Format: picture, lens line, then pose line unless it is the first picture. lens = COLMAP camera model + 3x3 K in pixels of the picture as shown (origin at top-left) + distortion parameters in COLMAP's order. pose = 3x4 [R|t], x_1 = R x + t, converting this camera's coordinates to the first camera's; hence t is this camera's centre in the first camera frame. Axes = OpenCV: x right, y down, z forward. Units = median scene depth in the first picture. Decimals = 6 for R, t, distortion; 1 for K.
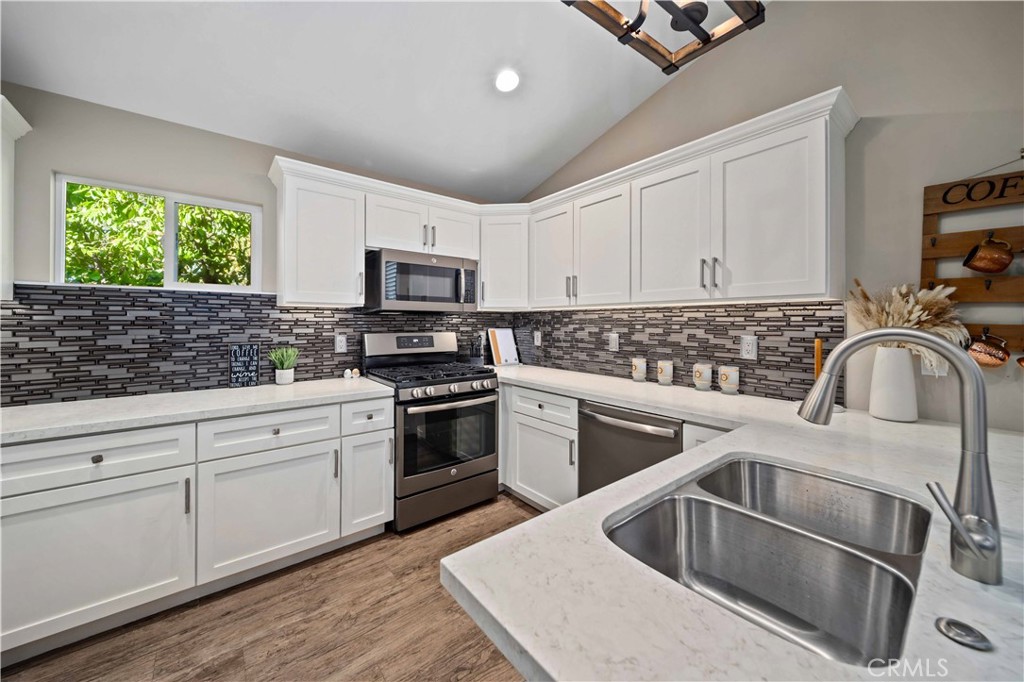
lens RADIAL K [[363.8, 0, 509.0], [0, 363.8, 320.8], [0, 0, 1]] dist [-0.000017, -0.000584]
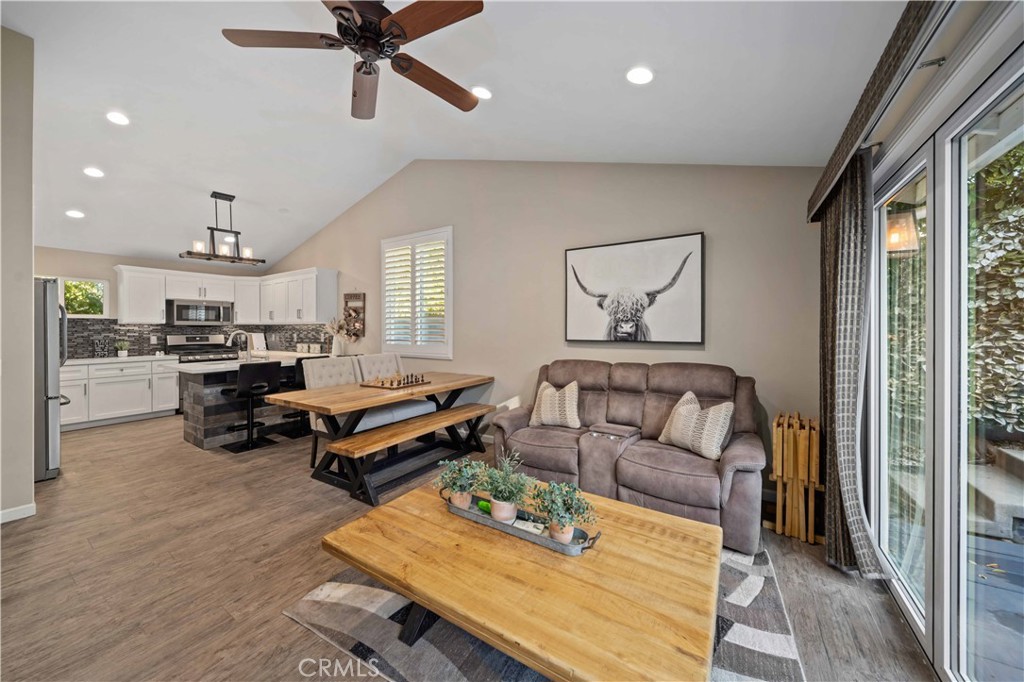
lens RADIAL K [[363.8, 0, 515.9], [0, 363.8, 331.5], [0, 0, 1]] dist [-0.000017, -0.000584]
pose [[0.950701, -0.006883, 0.310033, 1.028864], [0.003872, 0.999939, 0.010327, -0.003846], [-0.310085, -0.008618, 0.950670, -1.940179]]
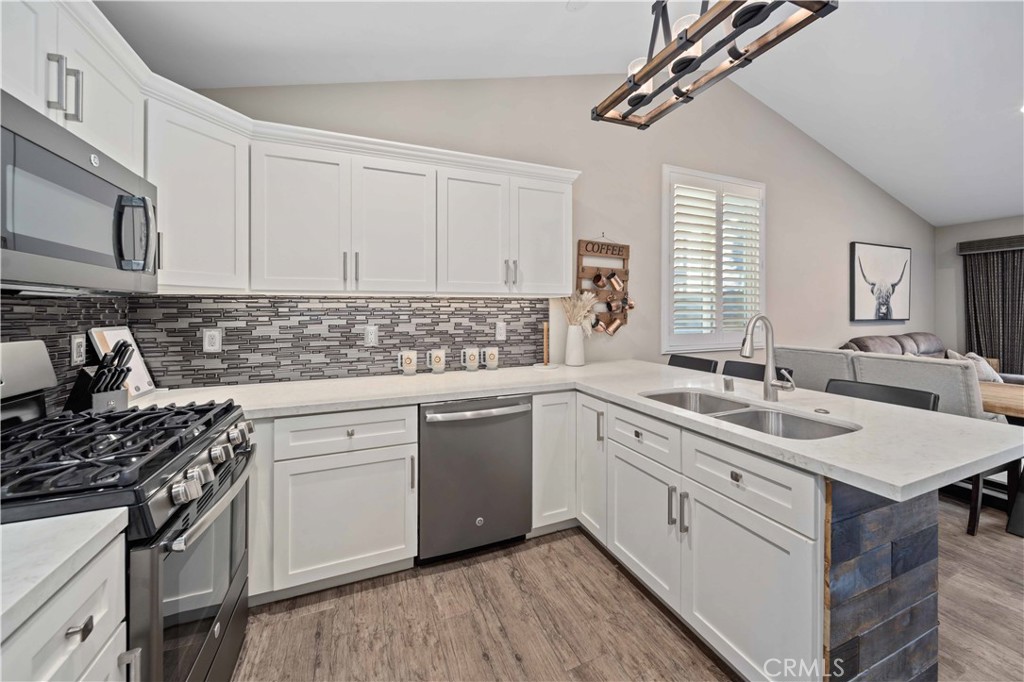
lens RADIAL K [[363.8, 0, 500.9], [0, 363.8, 309.6], [0, 0, 1]] dist [-0.000017, -0.000584]
pose [[0.314101, 0.003073, 0.949385, -0.473017], [0.002208, 0.999990, -0.003968, 0.000991], [-0.949387, 0.003342, 0.314091, 0.486670]]
